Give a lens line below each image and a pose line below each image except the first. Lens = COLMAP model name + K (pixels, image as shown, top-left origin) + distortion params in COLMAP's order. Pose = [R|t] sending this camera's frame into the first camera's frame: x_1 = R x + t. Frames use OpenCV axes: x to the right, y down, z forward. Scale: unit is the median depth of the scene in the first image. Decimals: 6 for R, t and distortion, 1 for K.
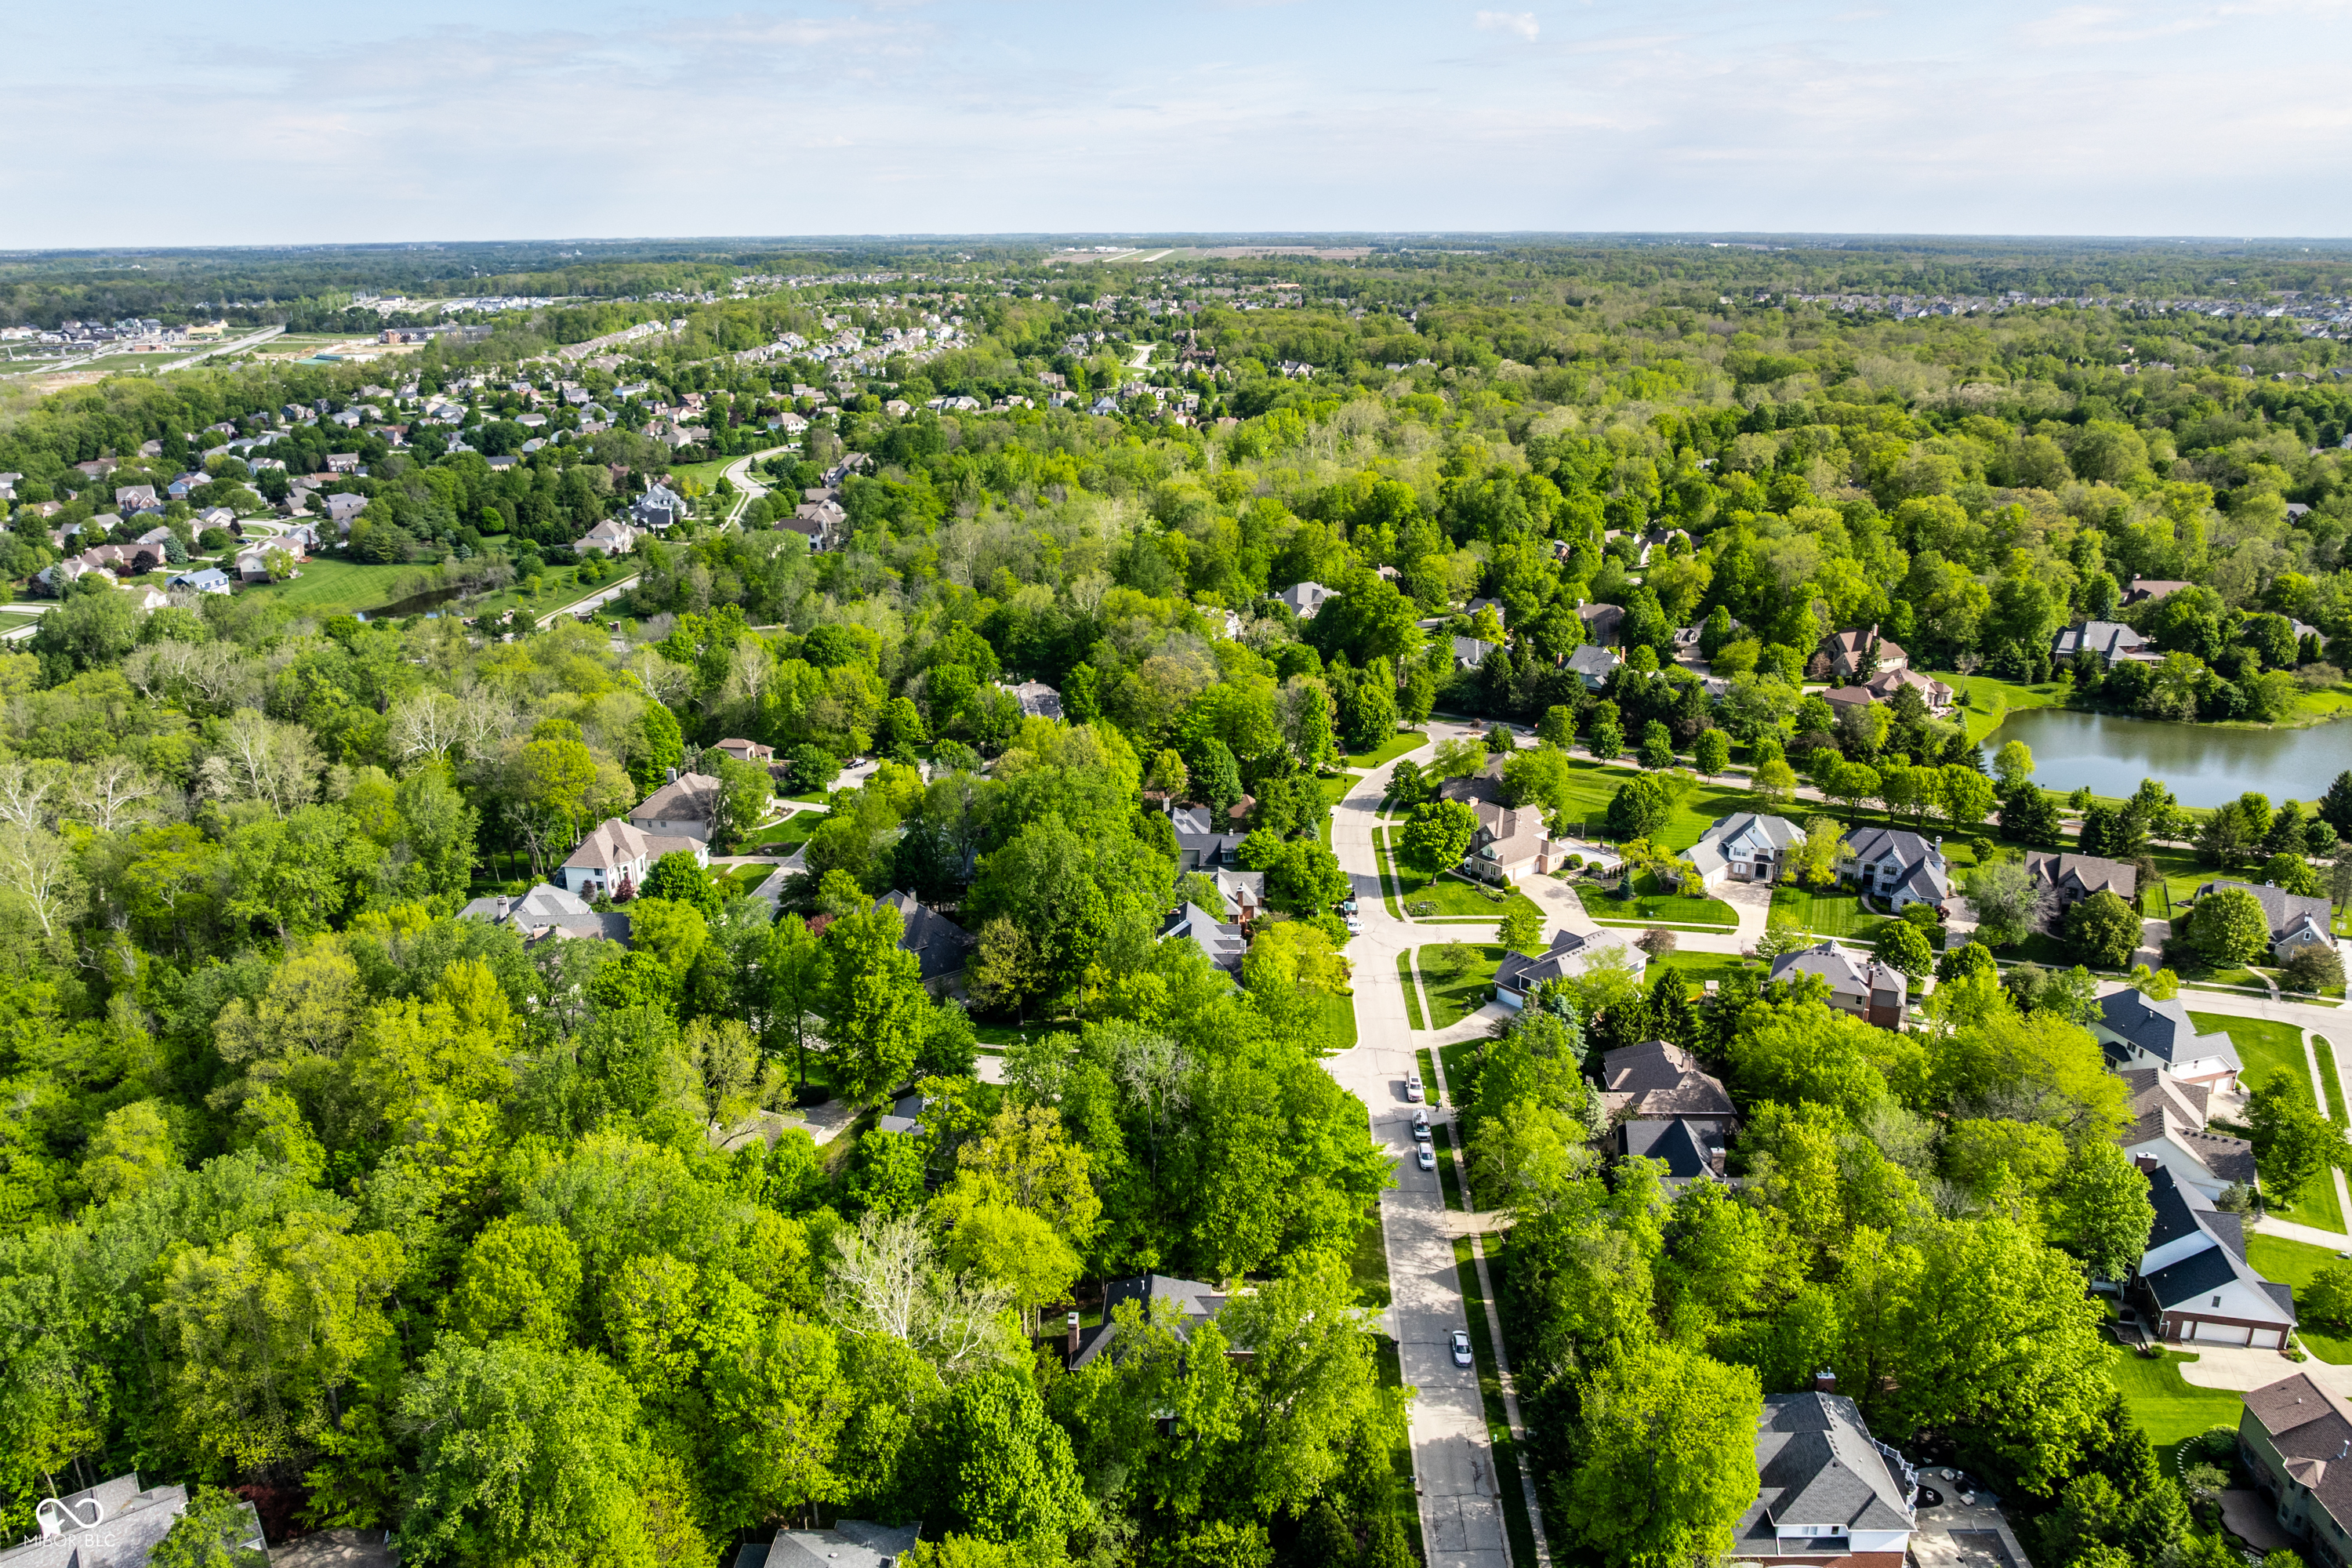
lens RADIAL K [[1628.3, 0, 1172.4], [0, 1628.3, 802.2], [0, 0, 1]] dist [-0.025861, -0.012994]
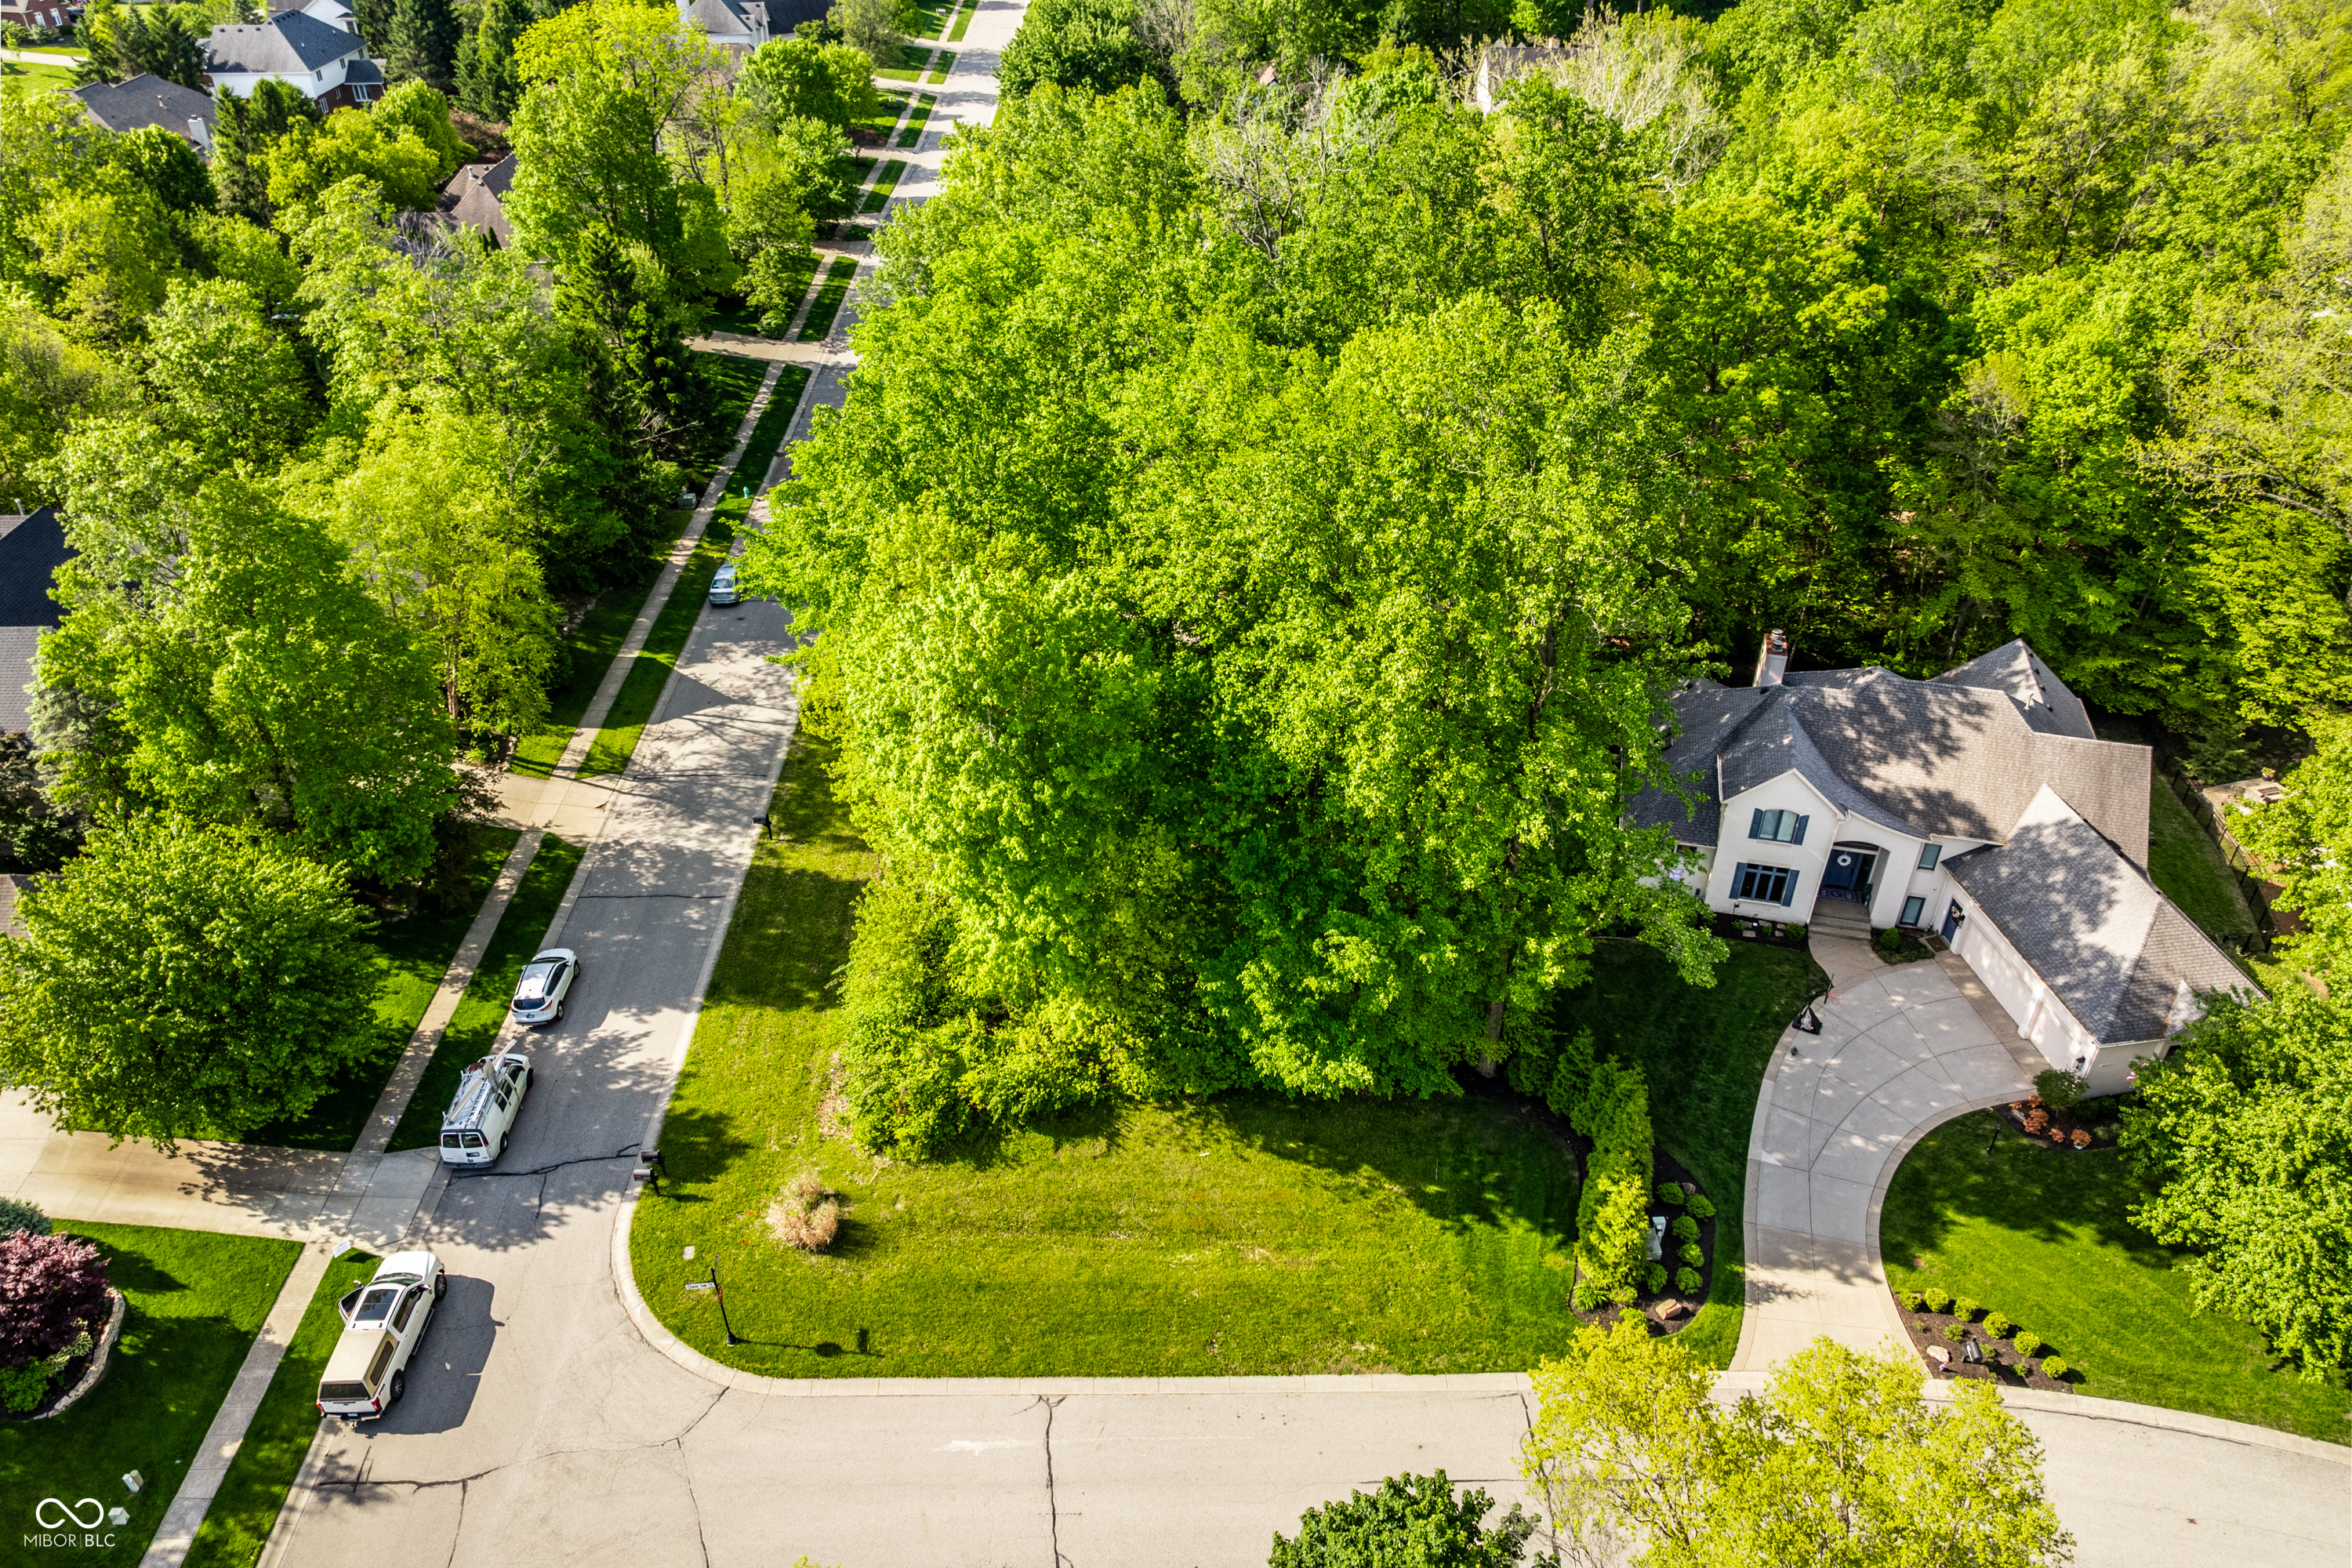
lens RADIAL K [[1628.3, 0, 1192.2], [0, 1628.3, 797.0], [0, 0, 1]] dist [-0.025861, -0.012994]
pose [[-0.997389, 0.032565, -0.064455, 0.040761], [-0.033750, 0.578877, 0.814716, -0.063735], [0.063843, 0.814765, -0.576266, 1.011403]]
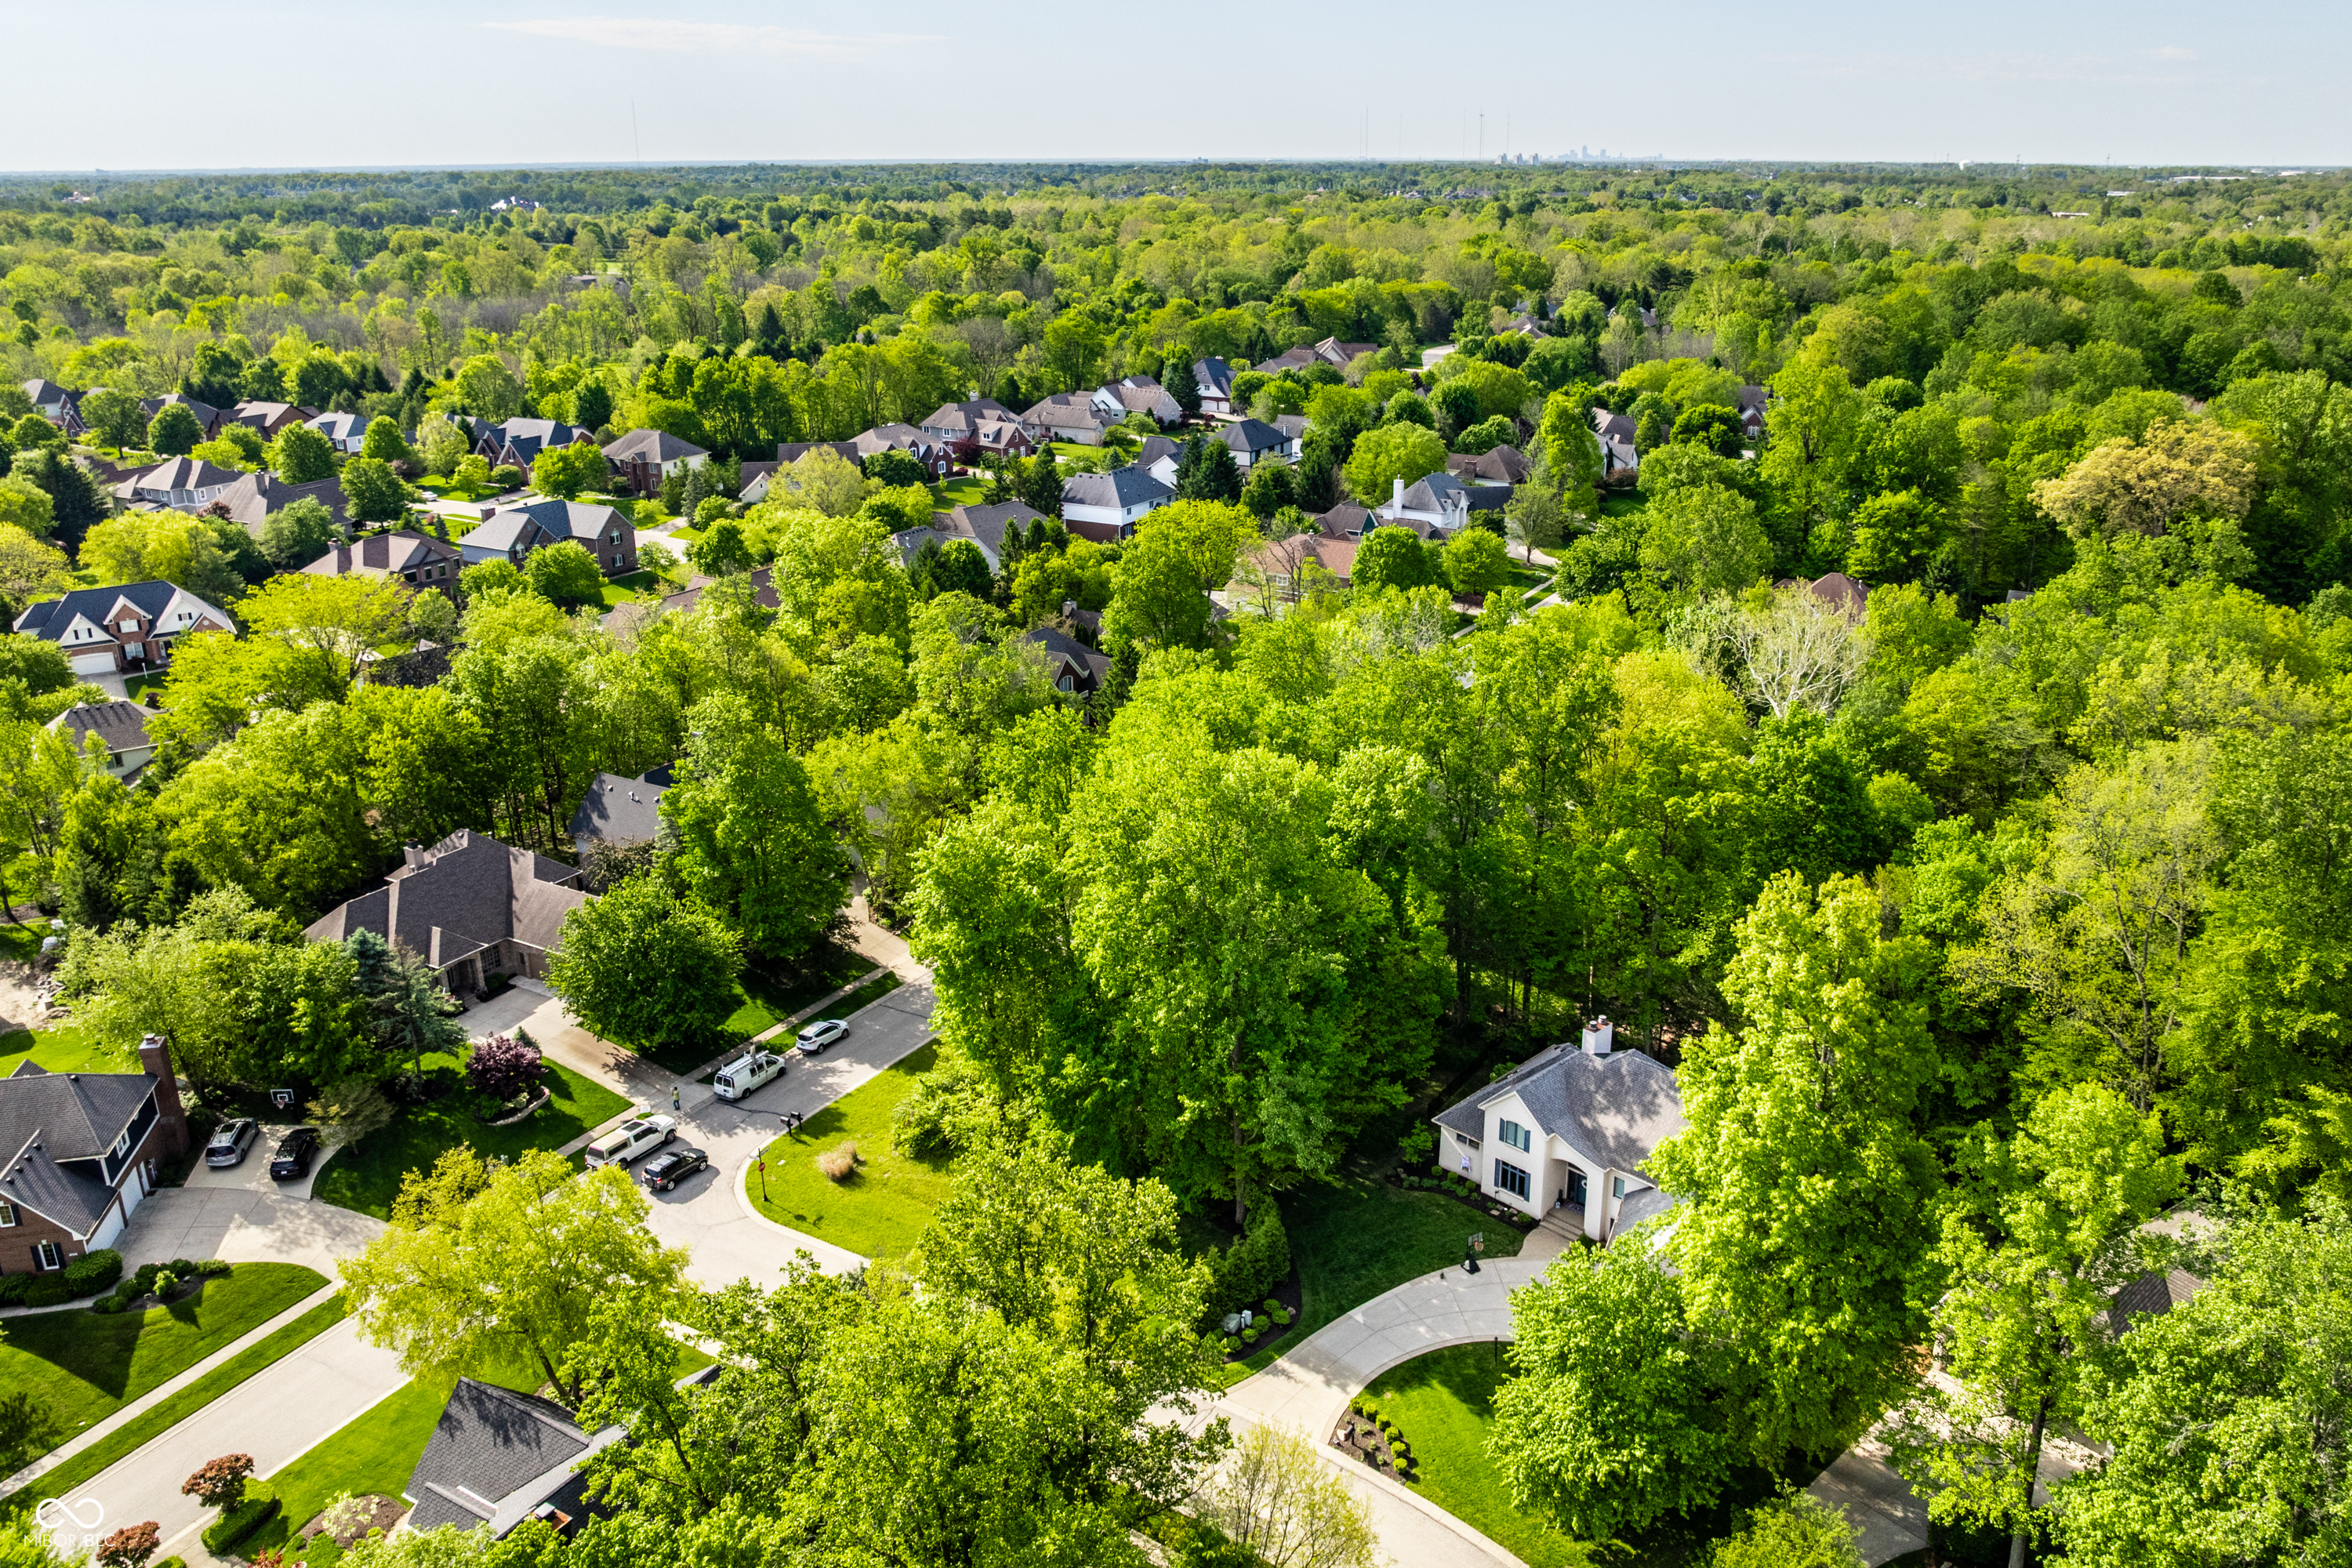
lens RADIAL K [[1730.9, 0, 1273.7], [0, 1730.9, 729.7], [0, 0, 1]] dist [-0.028500, -0.015458]
pose [[-0.900809, -0.140852, 0.410736, -0.190236], [0.140019, 0.801170, 0.581825, -0.171669], [-0.411021, 0.581624, -0.701979, 1.126170]]
